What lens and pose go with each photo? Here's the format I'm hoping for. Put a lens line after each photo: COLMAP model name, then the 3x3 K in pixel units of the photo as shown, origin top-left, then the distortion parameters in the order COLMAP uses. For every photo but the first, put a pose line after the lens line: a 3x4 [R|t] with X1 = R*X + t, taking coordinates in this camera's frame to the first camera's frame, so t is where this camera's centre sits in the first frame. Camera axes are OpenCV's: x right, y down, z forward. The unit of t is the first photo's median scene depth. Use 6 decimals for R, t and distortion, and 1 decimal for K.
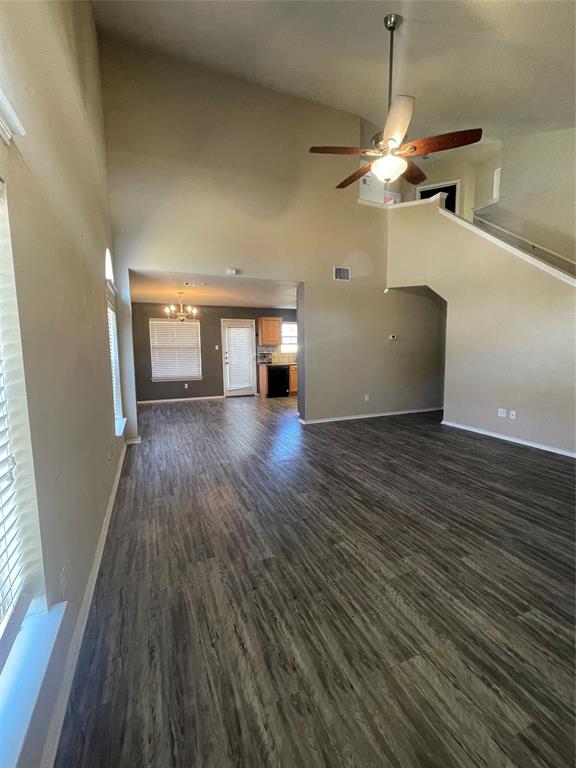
lens RADIAL K [[326.2, 0, 288.4], [0, 326.2, 379.6], [0, 0, 1]] dist [-0.002404, 0.002247]
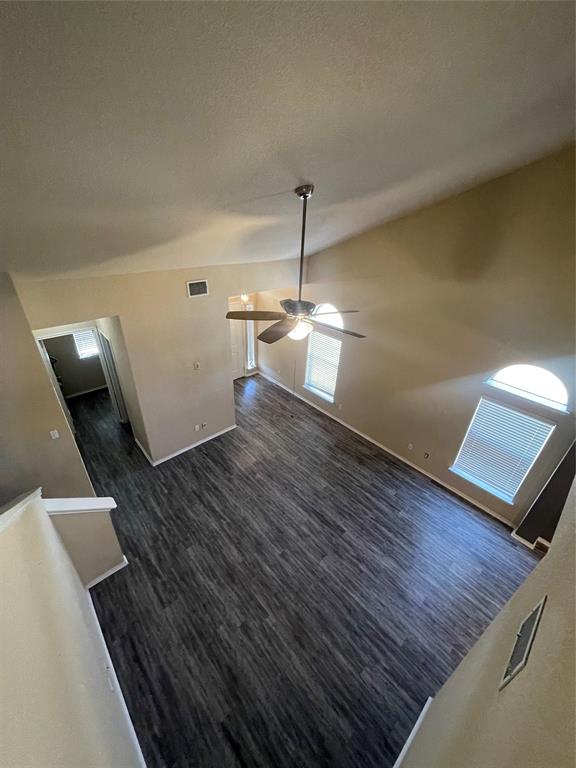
lens RADIAL K [[309.8, 0, 286.5], [0, 309.8, 386.8], [0, 0, 1]] dist [-0.001385, 0.000428]
pose [[-0.943213, 0.139956, -0.301267, 0.567933], [-0.067624, 0.807027, 0.586629, -0.906196], [0.325233, 0.573689, -0.751734, 1.562355]]
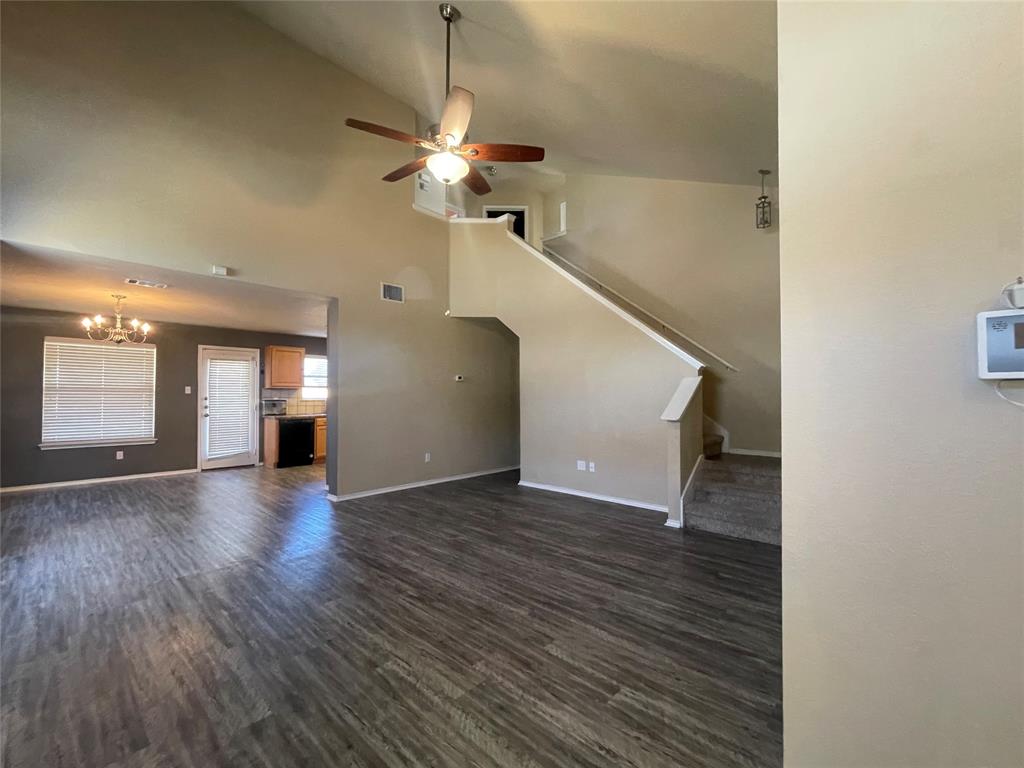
lens RADIAL K [[435.0, 0, 507.8], [0, 435.0, 383.0], [0, 0, 1]] dist [-0.002404, 0.002247]
pose [[0.915065, 0.019232, 0.402848, 0.011169], [0.034258, 0.991546, -0.125153, 0.028989], [-0.401850, 0.128324, 0.906670, 0.008230]]
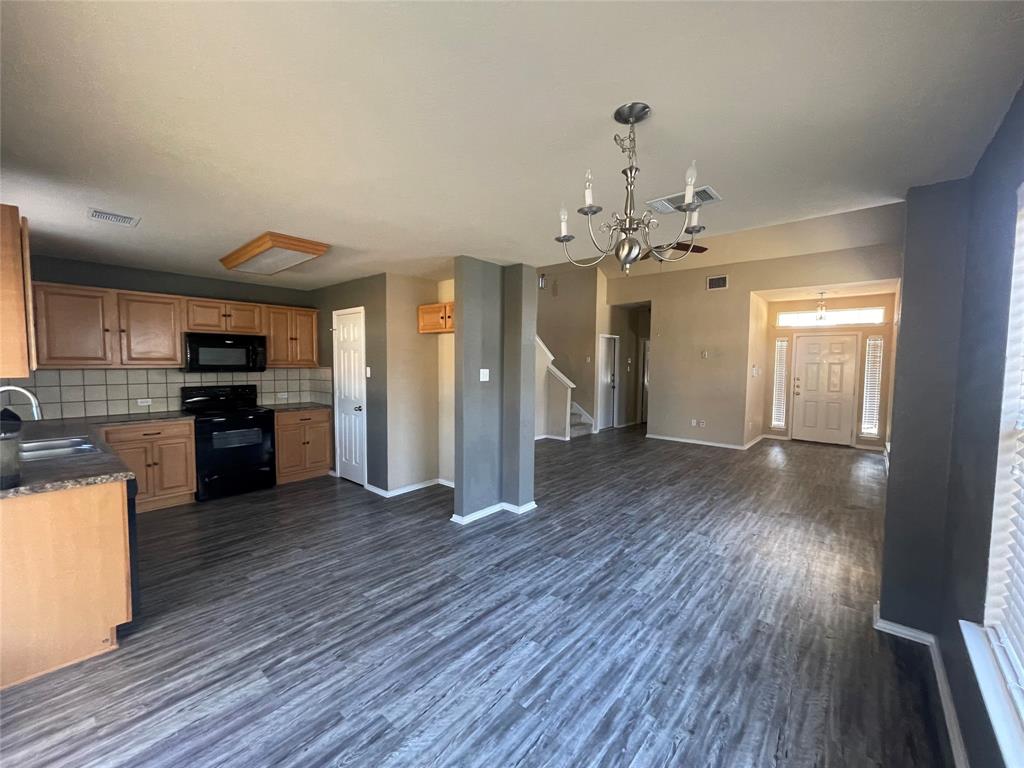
lens RADIAL K [[413.1, 0, 507.8], [0, 413.1, 385.6], [0, 0, 1]] dist [-0.001385, 0.000428]
pose [[-0.437519, -0.050321, 0.897800, -0.911322], [0.083065, 0.991902, 0.096075, -0.242749], [-0.895364, 0.116611, -0.429796, 2.073291]]
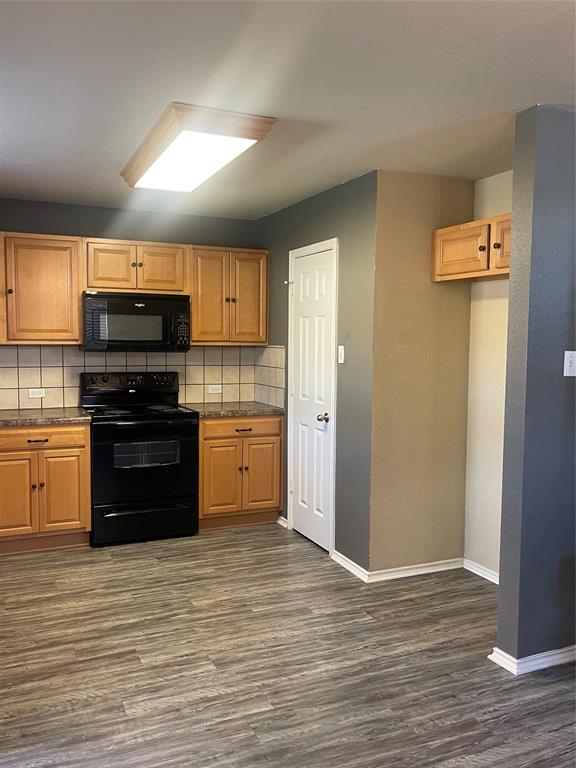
lens RADIAL K [[654.9, 0, 281.0], [0, 654.9, 383.1], [0, 0, 1]] dist [0.047133, -0.018363]
pose [[-0.016362, -0.065838, 0.997696, -0.723795], [0.089025, 0.993771, 0.067039, -0.233961], [-0.995895, 0.089916, -0.010399, 2.029118]]
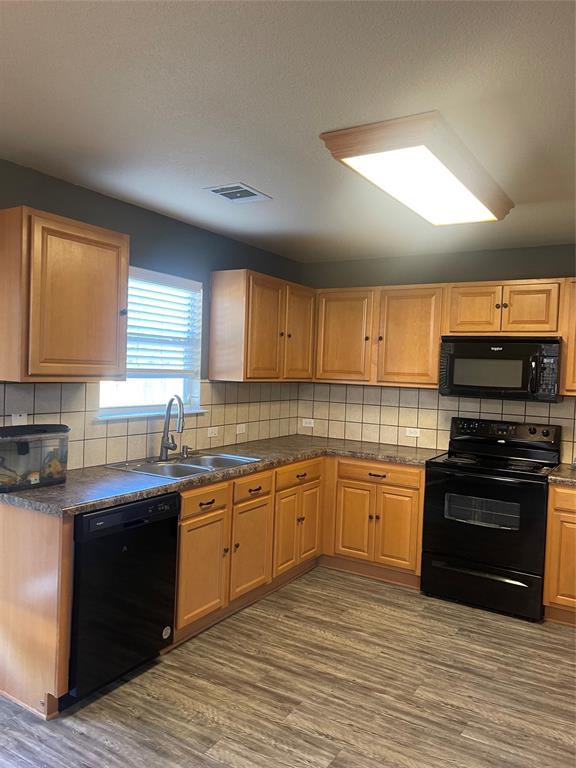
lens RADIAL K [[579.4, 0, 287.7], [0, 579.4, 381.9], [0, 0, 1]] dist [0.049256, -0.062425]
pose [[0.813643, 0.024673, 0.580840, -0.357431], [0.012545, 0.998121, -0.059971, -0.206706], [-0.581229, 0.056082, 0.811805, 1.657141]]
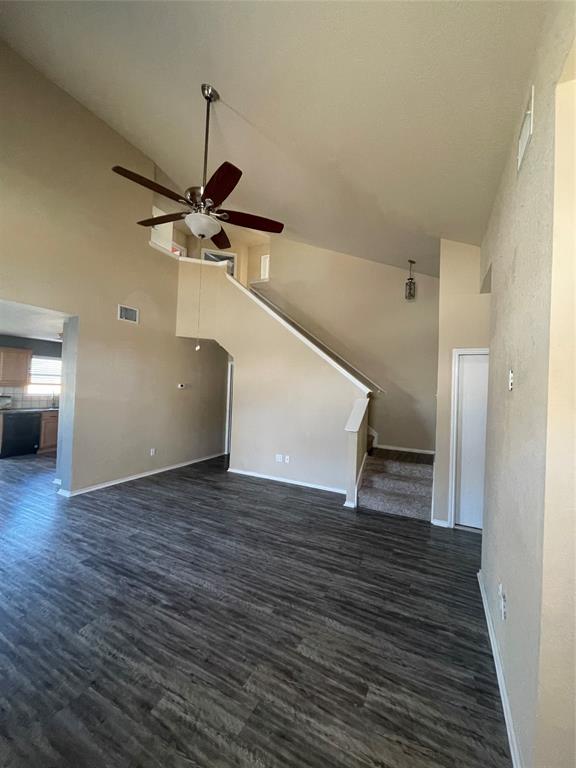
lens RADIAL K [[309.8, 0, 285.7], [0, 309.8, 380.4], [0, 0, 1]] dist [-0.001385, 0.000428]
pose [[0.767733, 0.053037, 0.638571, -0.057957], [0.020739, 0.993990, -0.107489, -0.069458], [-0.640434, 0.095766, 0.762019, 0.151667]]
